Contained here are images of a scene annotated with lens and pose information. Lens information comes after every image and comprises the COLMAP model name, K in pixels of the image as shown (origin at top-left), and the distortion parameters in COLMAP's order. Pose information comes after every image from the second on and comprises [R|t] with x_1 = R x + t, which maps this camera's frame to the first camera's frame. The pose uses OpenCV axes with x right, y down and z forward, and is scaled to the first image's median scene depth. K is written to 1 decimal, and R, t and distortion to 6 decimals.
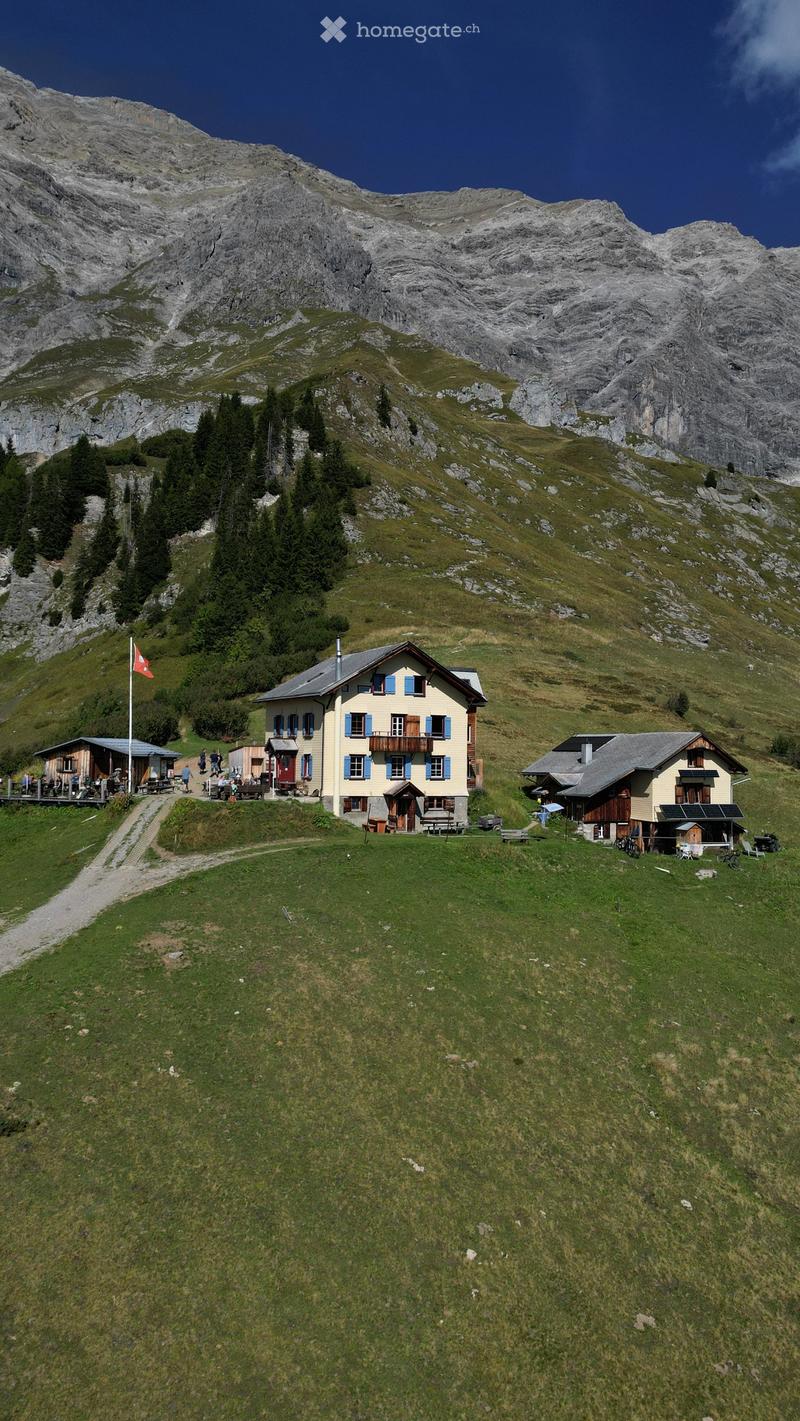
lens RADIAL K [[1010.8, 0, 401.1], [0, 1010.8, 708.9], [0, 0, 1]] dist [0.033323, -0.003275]
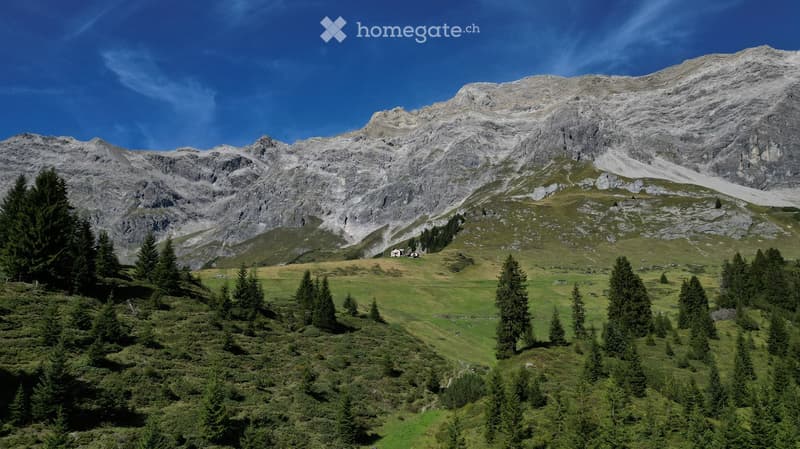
lens RADIAL K [[569.1, 0, 399.6], [0, 569.1, 224.4], [0, 0, 1]] dist [0.033323, -0.003275]
pose [[0.802581, -0.148395, -0.577791, 0.310705], [0.030880, 0.977602, -0.208186, 0.086910], [0.595743, 0.149244, 0.789187, -0.370467]]
